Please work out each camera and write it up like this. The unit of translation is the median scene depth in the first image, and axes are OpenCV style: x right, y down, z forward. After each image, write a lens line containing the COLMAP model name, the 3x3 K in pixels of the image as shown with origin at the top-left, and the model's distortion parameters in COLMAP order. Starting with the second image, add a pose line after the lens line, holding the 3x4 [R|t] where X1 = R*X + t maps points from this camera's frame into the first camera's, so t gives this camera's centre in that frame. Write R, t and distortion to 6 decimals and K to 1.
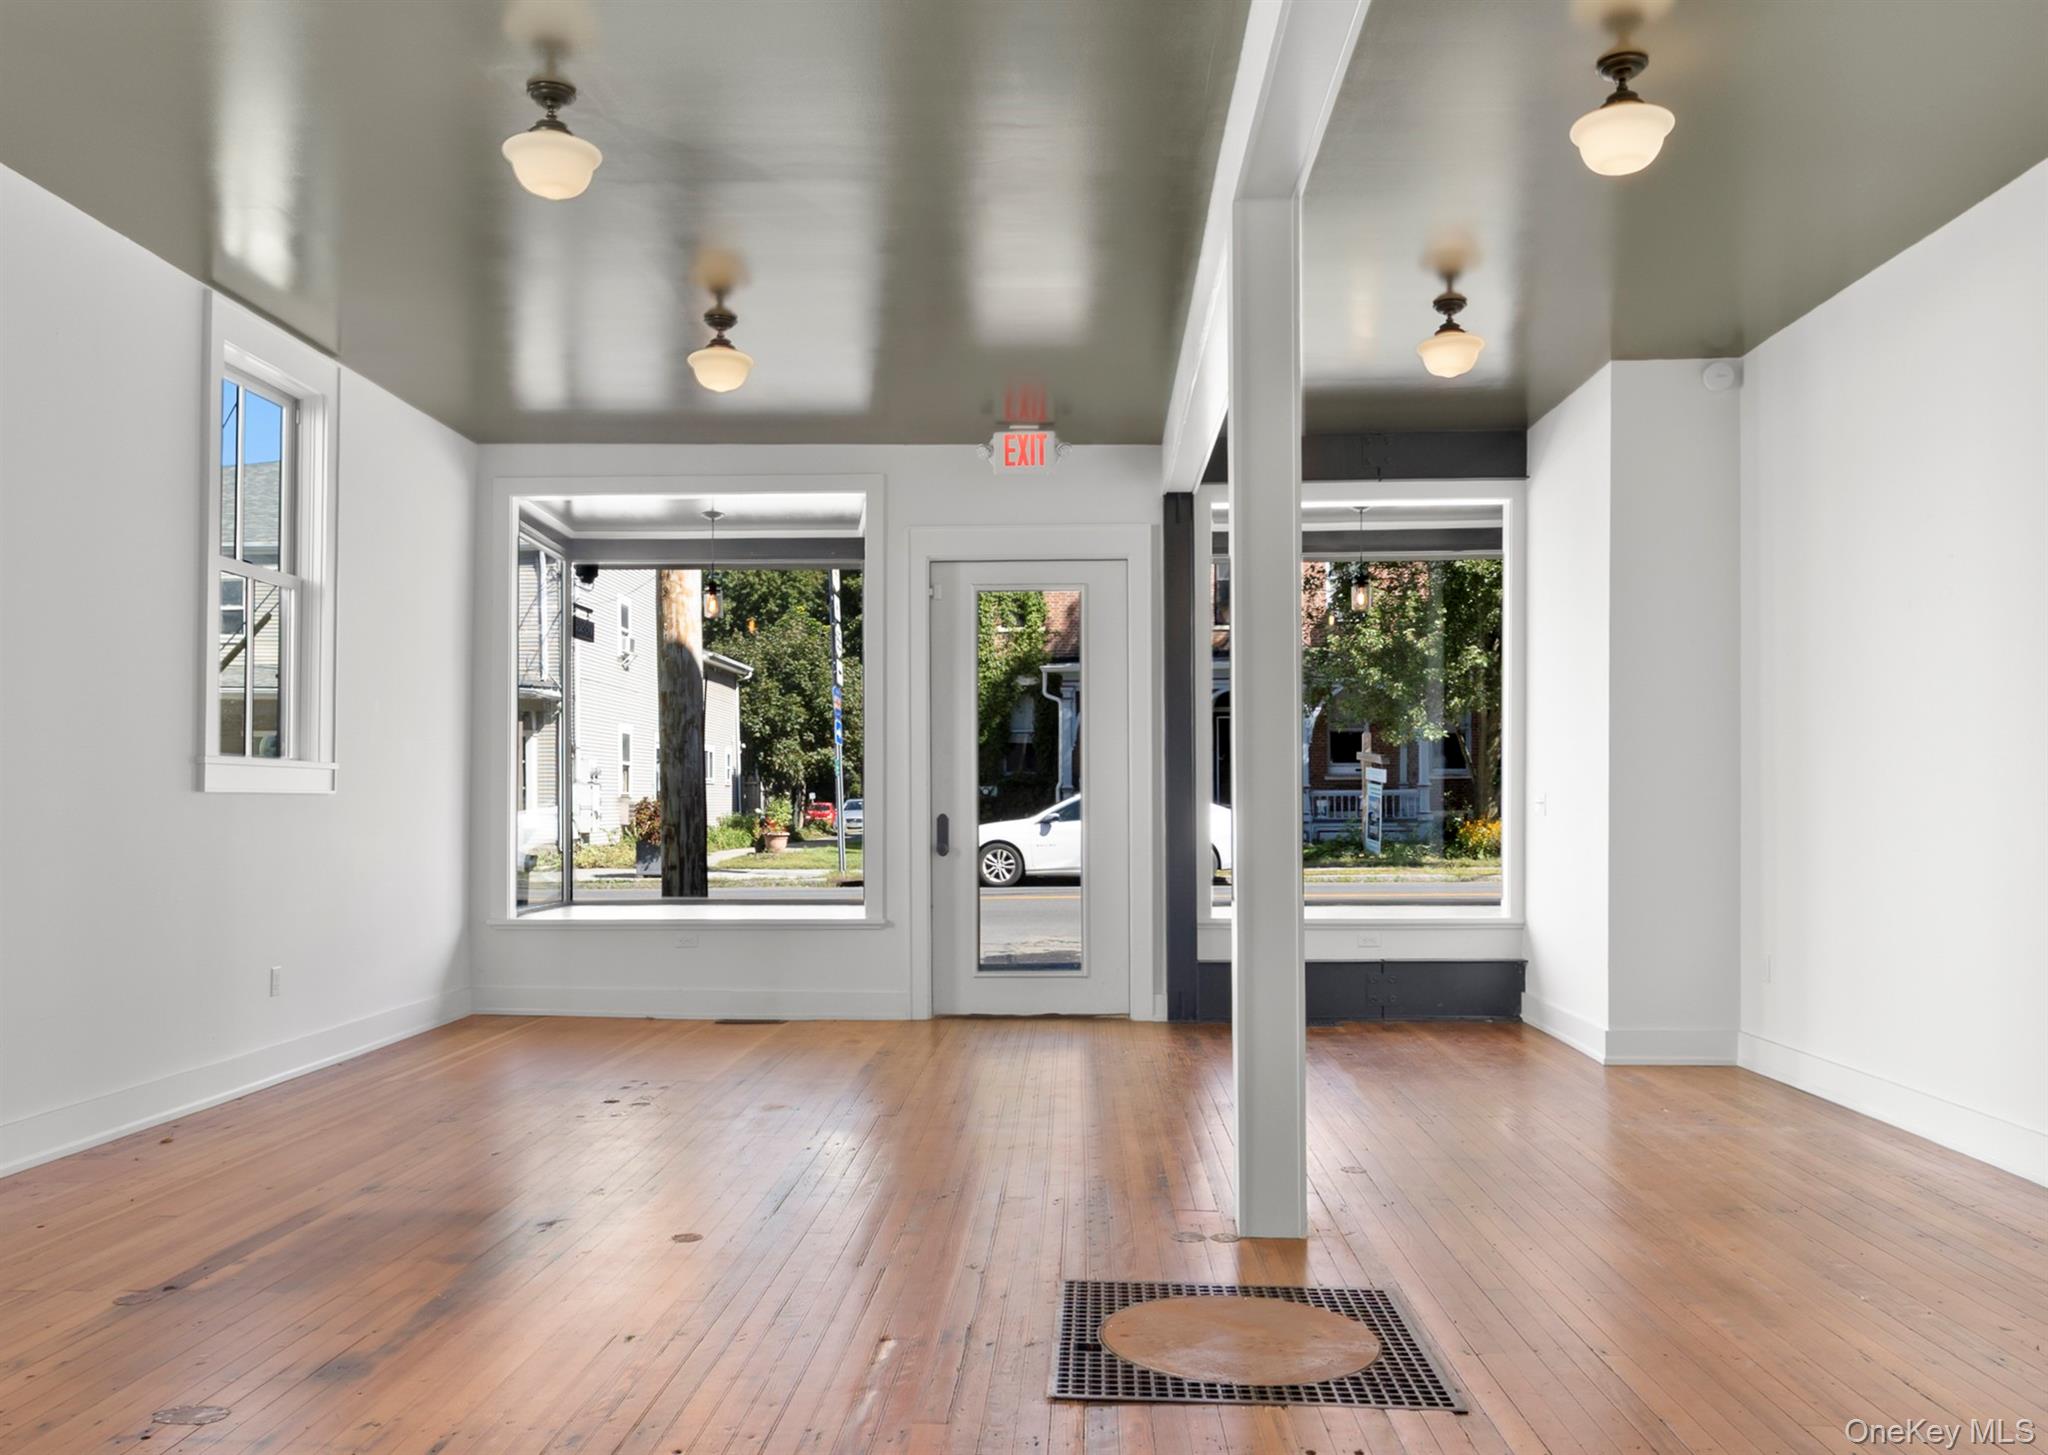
lens RADIAL K [[1523.6, 0, 1052.2], [0, 1523.6, 787.5], [0, 0, 1]] dist [0.028024, 0.001565]
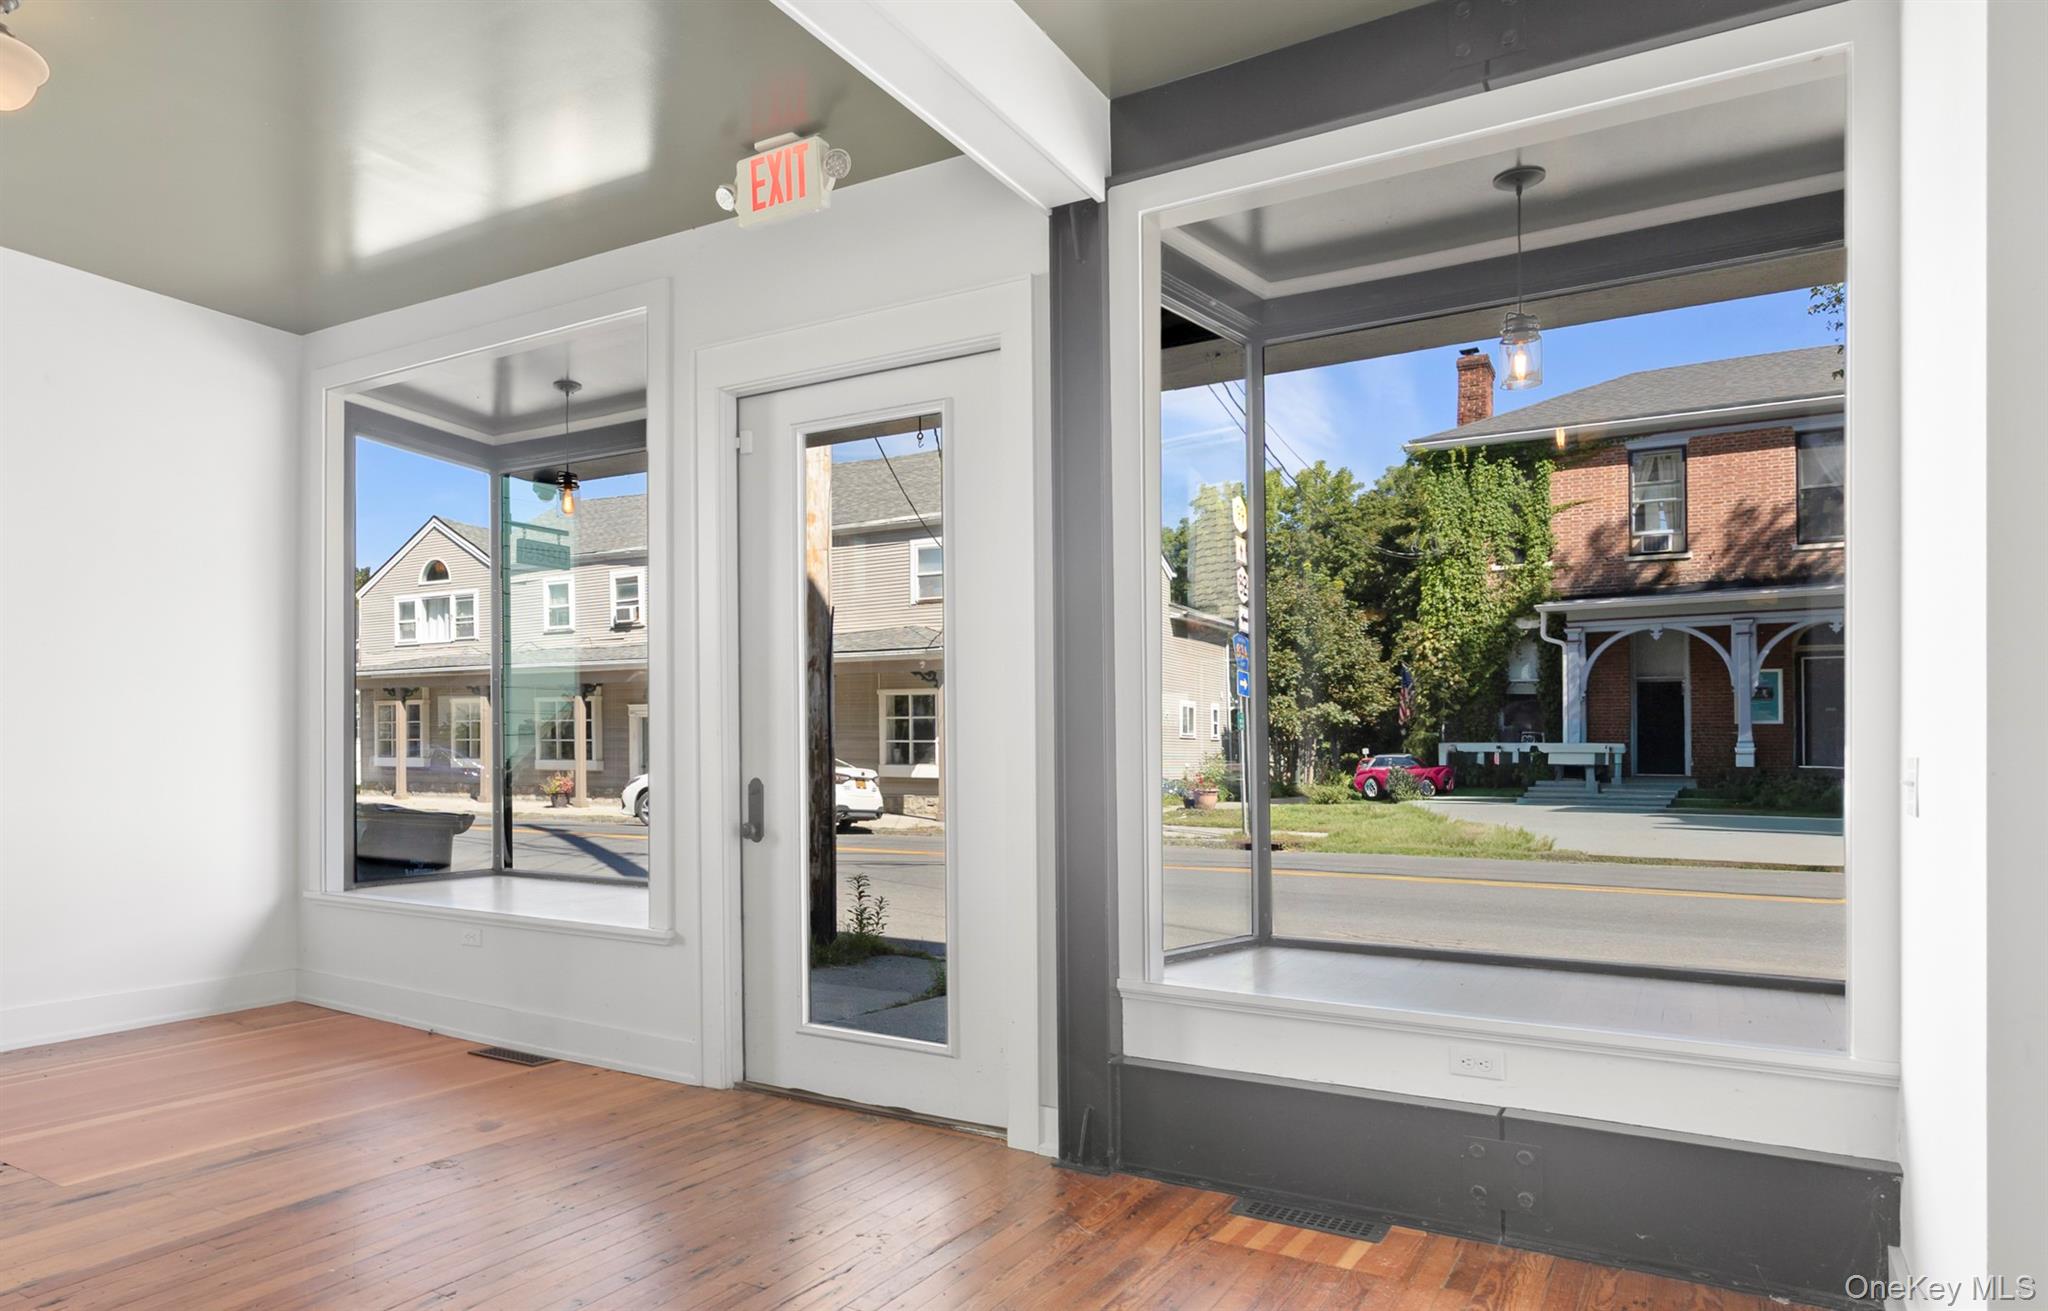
lens RADIAL K [[1291.6, 0, 821.2], [0, 1291.6, 736.4], [0, 0, 1]] dist [-0.002405, 0.001349]
pose [[0.821757, 0.003502, -0.569827, 0.073681], [-0.006352, 0.999975, -0.003015, 0.000142], [0.569802, 0.006097, 0.821759, 0.151985]]
